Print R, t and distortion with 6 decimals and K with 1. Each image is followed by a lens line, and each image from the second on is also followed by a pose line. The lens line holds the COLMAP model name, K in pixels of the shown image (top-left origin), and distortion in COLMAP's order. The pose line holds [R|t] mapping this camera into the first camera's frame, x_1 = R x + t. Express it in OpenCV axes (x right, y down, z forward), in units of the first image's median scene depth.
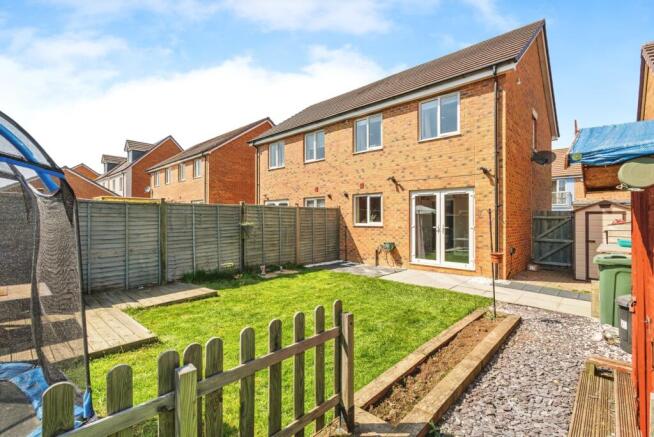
lens RADIAL K [[302.9, 0, 328.8], [0, 302.9, 214.0], [0, 0, 1]] dist [0.001765, -0.000151]
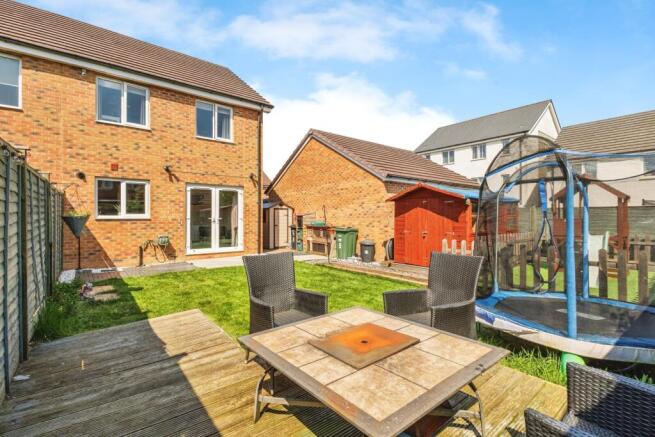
lens RADIAL K [[303.4, 0, 329.4], [0, 303.4, 213.9], [0, 0, 1]] dist [0.001765, -0.000151]
pose [[0.127788, 0.012037, 0.991728, -0.657322], [-0.011188, 0.999880, -0.010694, 0.031933], [-0.991738, -0.009729, 0.127907, 0.393226]]
